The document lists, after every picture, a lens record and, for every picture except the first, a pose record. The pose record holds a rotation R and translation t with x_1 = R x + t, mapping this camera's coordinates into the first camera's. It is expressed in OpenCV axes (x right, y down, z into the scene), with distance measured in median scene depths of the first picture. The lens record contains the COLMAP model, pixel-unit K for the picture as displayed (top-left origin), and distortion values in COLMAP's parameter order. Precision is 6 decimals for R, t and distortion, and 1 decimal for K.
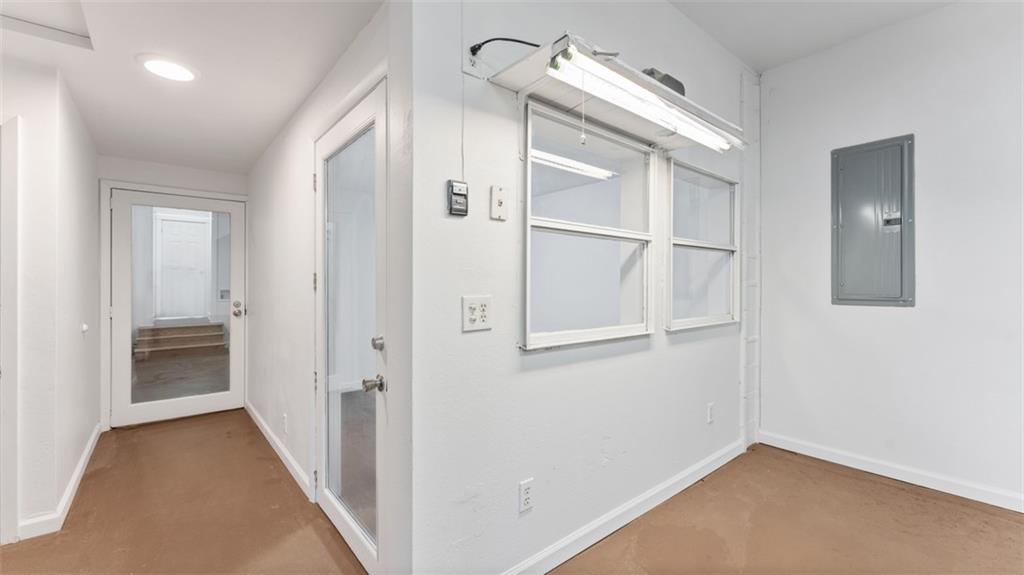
lens RADIAL K [[410.9, 0, 509.1], [0, 410.9, 285.1], [0, 0, 1]] dist [0.001686, 0.000194]
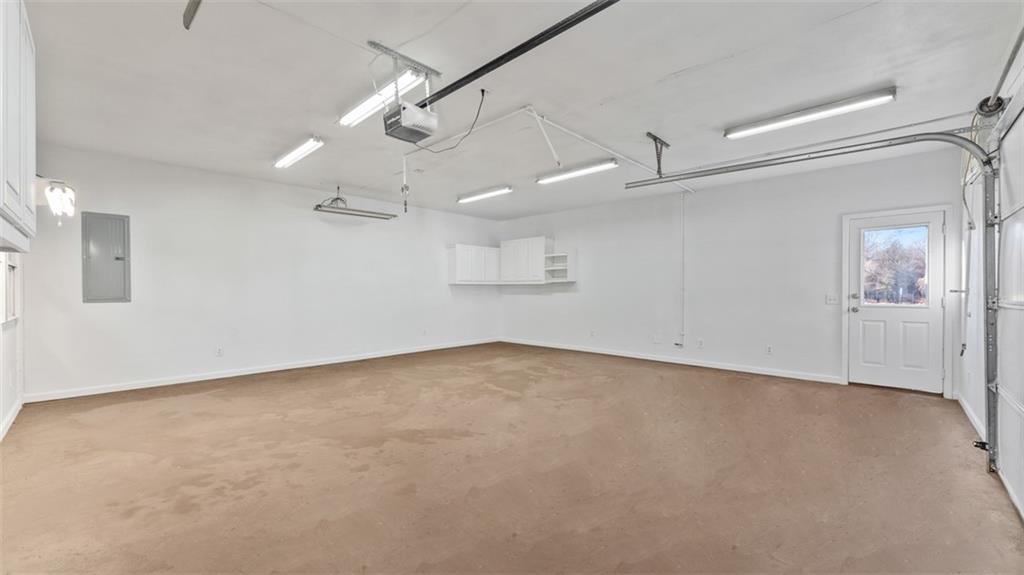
lens RADIAL K [[410.9, 0, 508.8], [0, 410.9, 292.2], [0, 0, 1]] dist [0.001686, 0.000194]
pose [[-0.111826, -0.001505, 0.993727, -1.518901], [-0.000087, 0.999999, 0.001504, 0.001298], [-0.993728, 0.000082, -0.111826, -0.761915]]
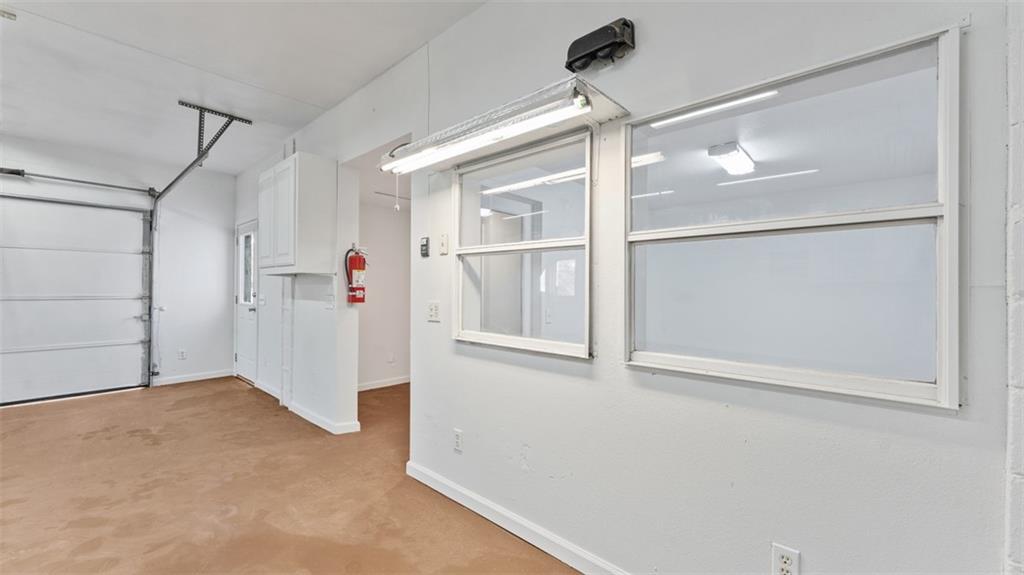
lens RADIAL K [[410.9, 0, 512.9], [0, 410.9, 289.3], [0, 0, 1]] dist [0.001686, 0.000194]
pose [[0.133751, 0.000995, -0.991014, 1.260573], [-0.007508, 0.999972, -0.000009, -0.019719], [0.990987, 0.007442, 0.133755, 0.831716]]
